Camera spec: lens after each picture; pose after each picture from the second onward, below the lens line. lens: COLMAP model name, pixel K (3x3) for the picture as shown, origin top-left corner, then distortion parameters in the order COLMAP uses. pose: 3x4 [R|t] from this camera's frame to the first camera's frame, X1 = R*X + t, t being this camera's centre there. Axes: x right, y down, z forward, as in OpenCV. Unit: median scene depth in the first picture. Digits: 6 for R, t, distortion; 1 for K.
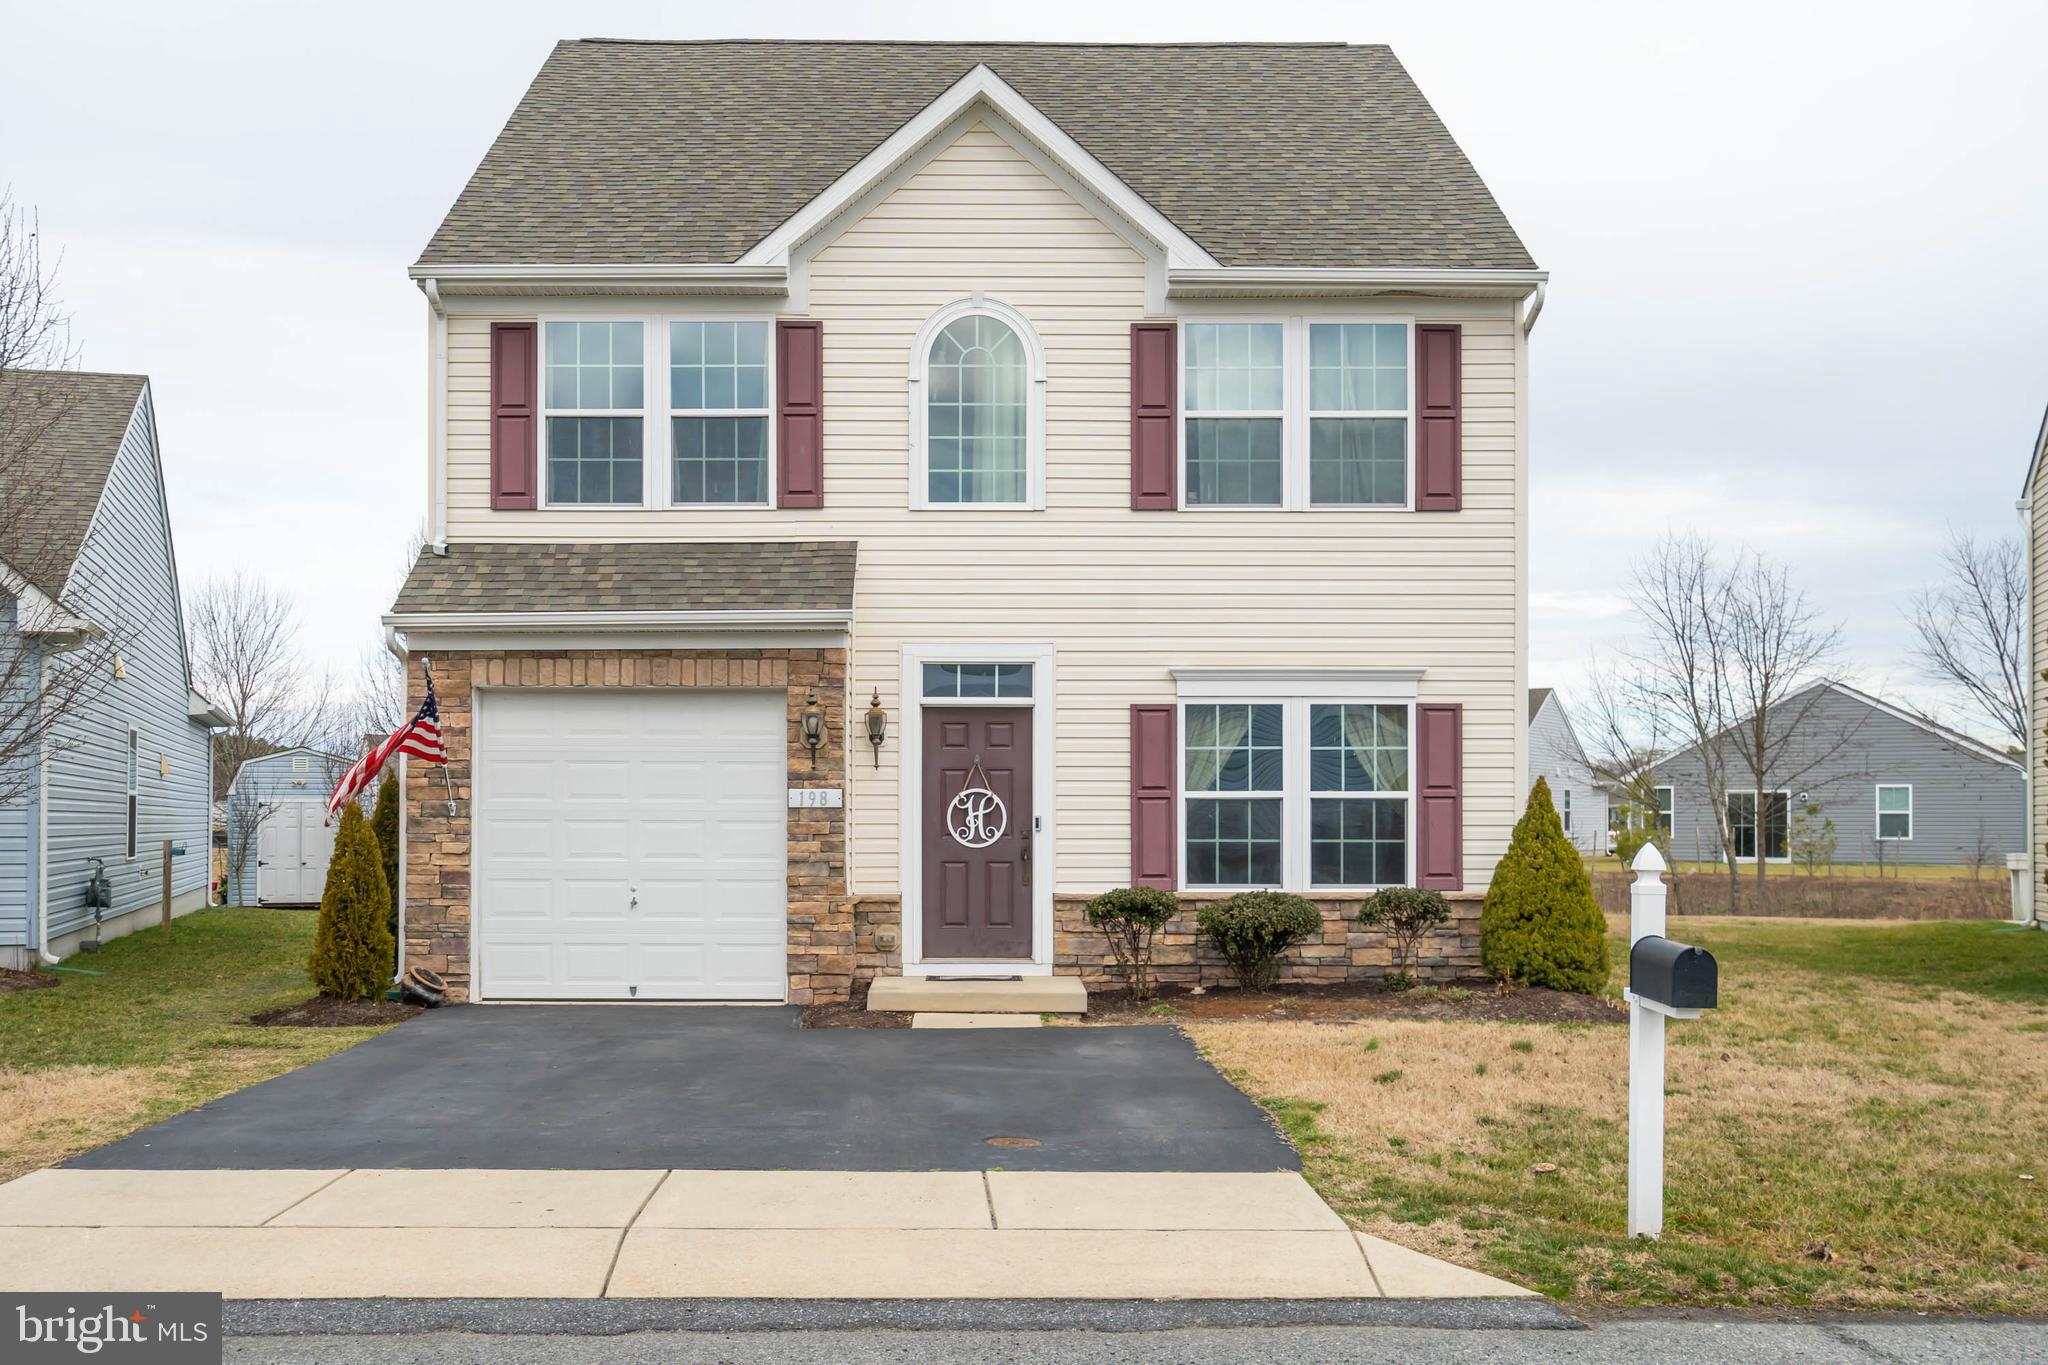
lens RADIAL K [[2094.8, 0, 1024.0], [0, 2094.8, 800.1], [0, 0, 1]] dist [0.007474, 0.003033]
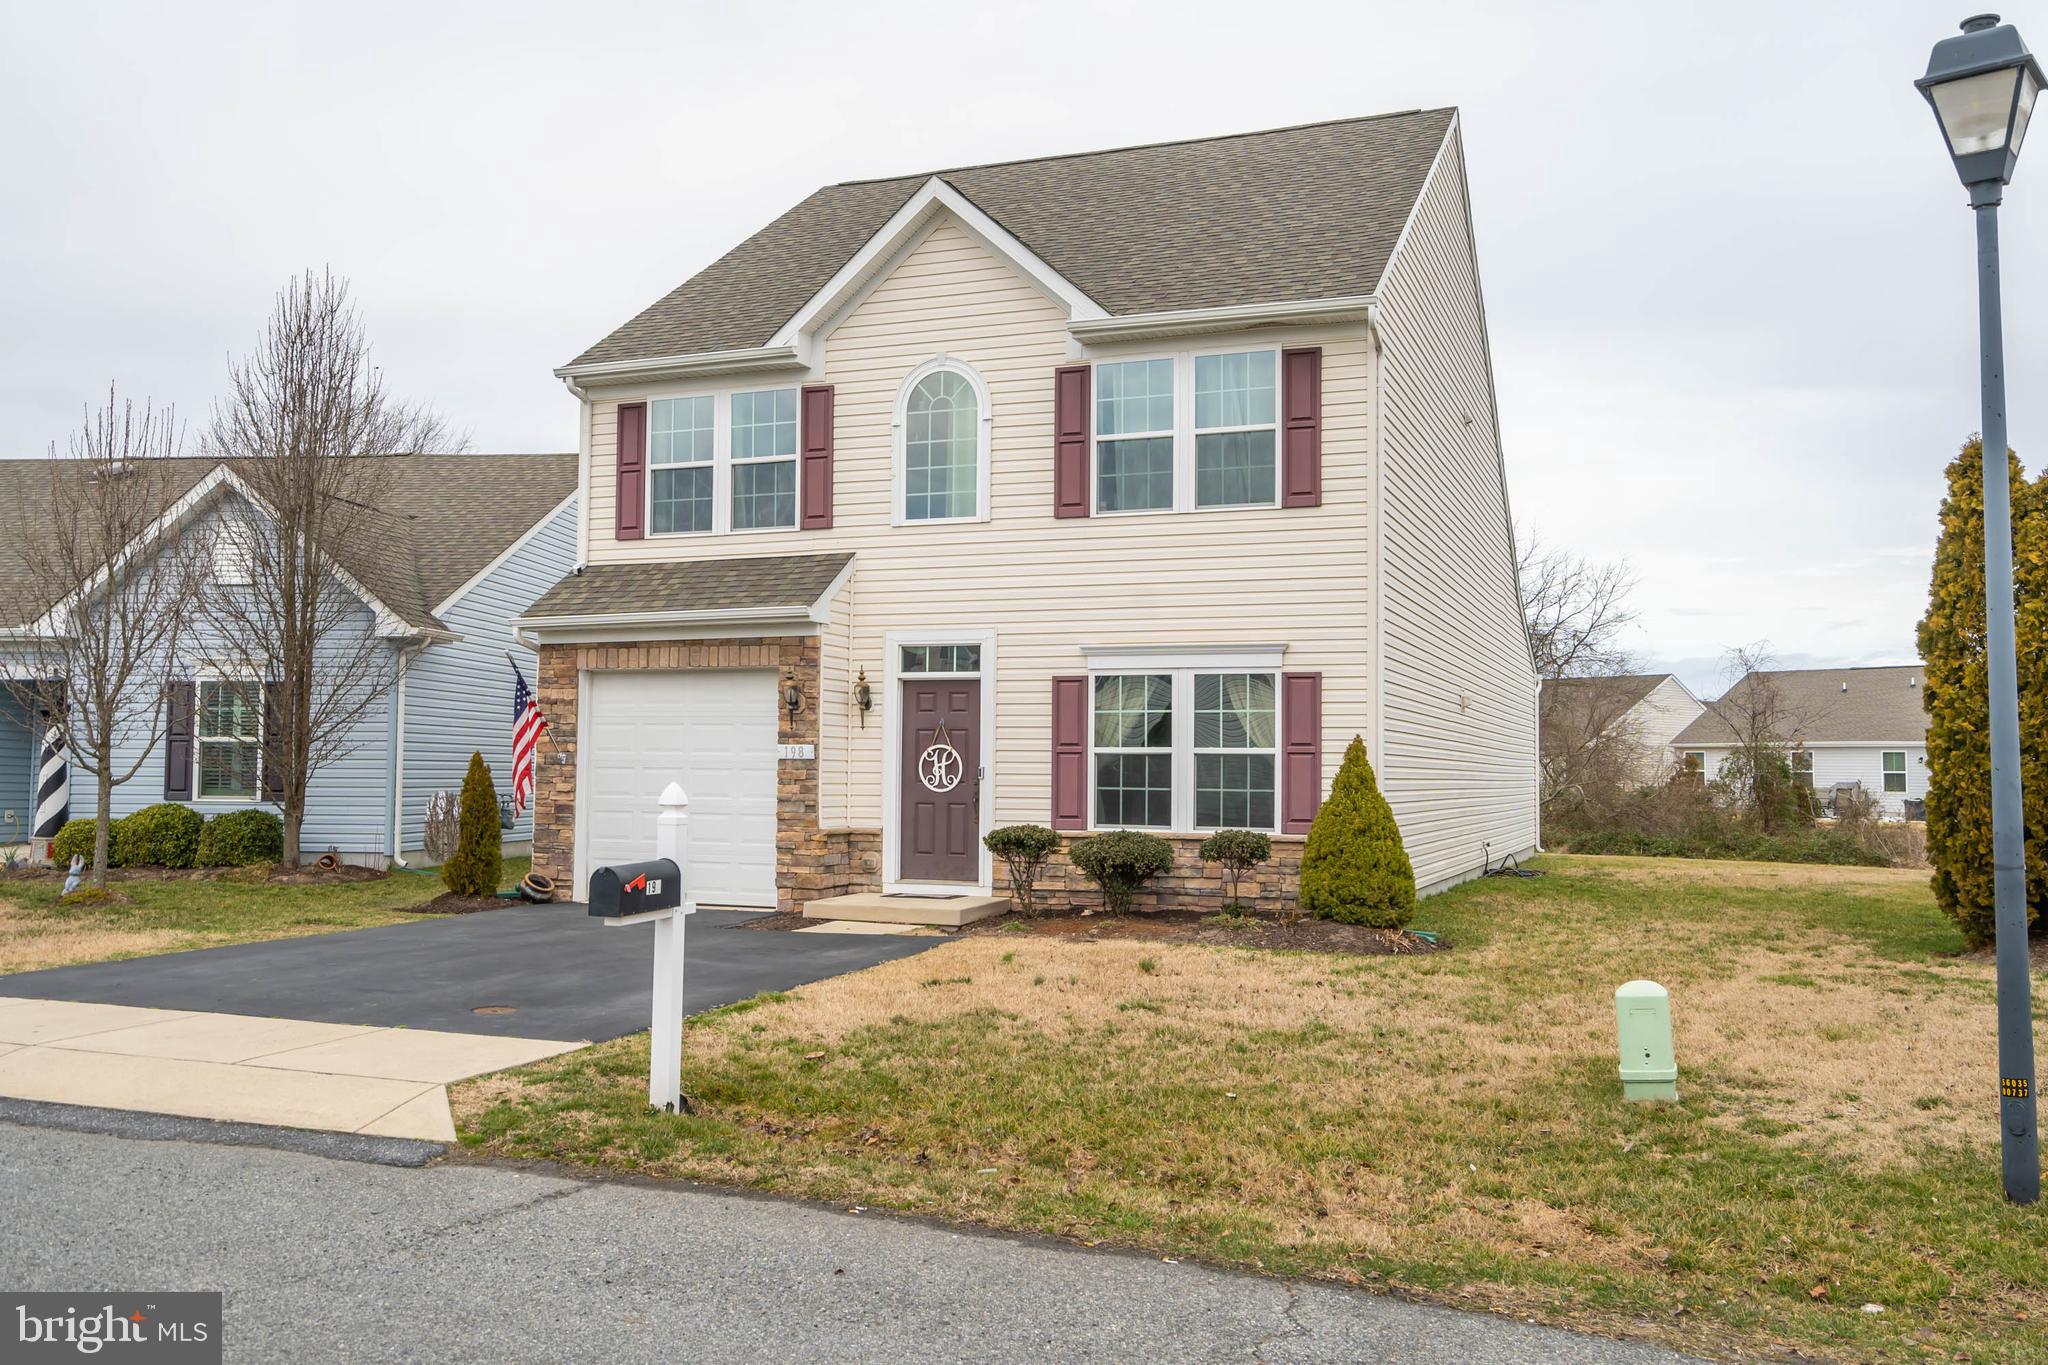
lens RADIAL K [[1704.5, 0, 1024.0], [0, 1704.5, 682.5], [0, 0, 1]] dist [0.005285, -0.000005]
pose [[0.931442, -0.011612, -0.363704, 0.397599], [-0.004980, 0.998990, -0.044648, 0.002519], [0.363855, 0.043398, 0.930444, 0.066559]]
